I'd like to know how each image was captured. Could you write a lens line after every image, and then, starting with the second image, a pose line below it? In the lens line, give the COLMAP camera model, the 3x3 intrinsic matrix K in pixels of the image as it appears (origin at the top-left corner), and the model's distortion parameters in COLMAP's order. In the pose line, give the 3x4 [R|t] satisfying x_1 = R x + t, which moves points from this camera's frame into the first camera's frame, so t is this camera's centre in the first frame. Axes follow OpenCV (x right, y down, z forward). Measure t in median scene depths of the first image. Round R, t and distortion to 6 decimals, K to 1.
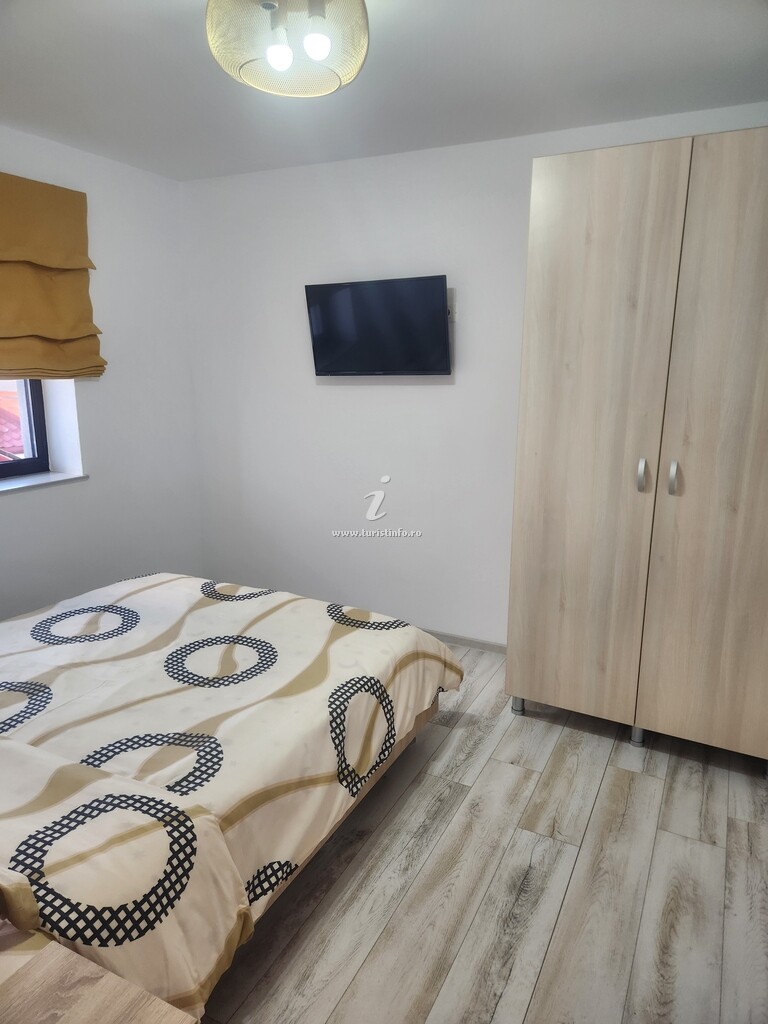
lens RADIAL K [[697.8, 0, 372.4], [0, 697.8, 512.9], [0, 0, 1]] dist [0.066827, -0.070142]
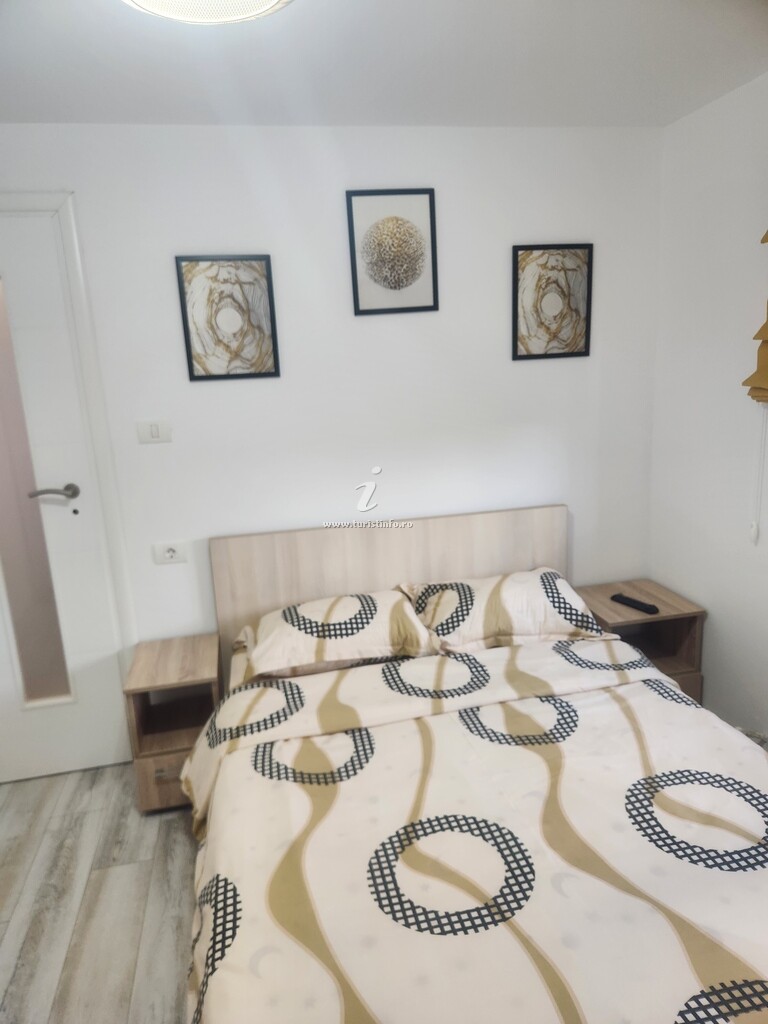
lens RADIAL K [[686.3, 0, 380.9], [0, 686.3, 533.2], [0, 0, 1]] dist [0.078684, -0.070177]
pose [[-0.771159, 0.191515, -0.607153, 0.214765], [-0.094823, 0.908491, 0.407004, -0.423386], [0.629541, 0.371437, -0.682432, 1.642737]]
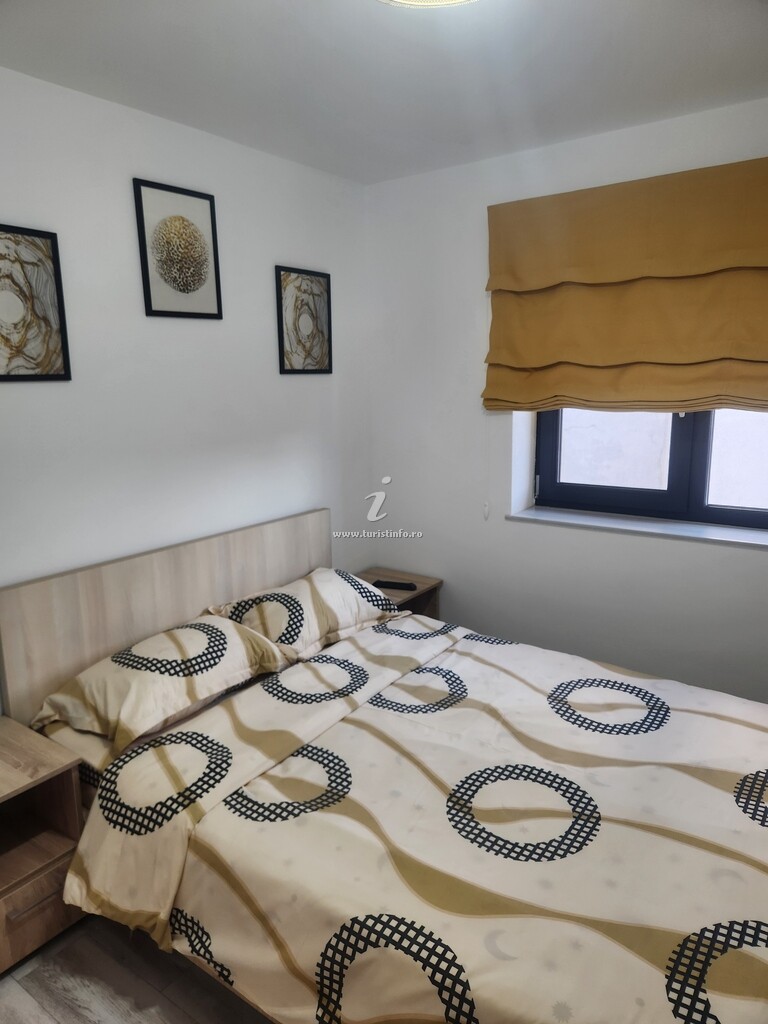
lens RADIAL K [[680.1, 0, 377.5], [0, 680.1, 529.2], [0, 0, 1]] dist [0.068321, -0.068222]
pose [[-0.153780, 0.219357, -0.963449, 0.552021], [-0.200421, 0.947855, 0.247796, -0.272064], [0.967566, 0.231201, -0.101797, 1.100666]]
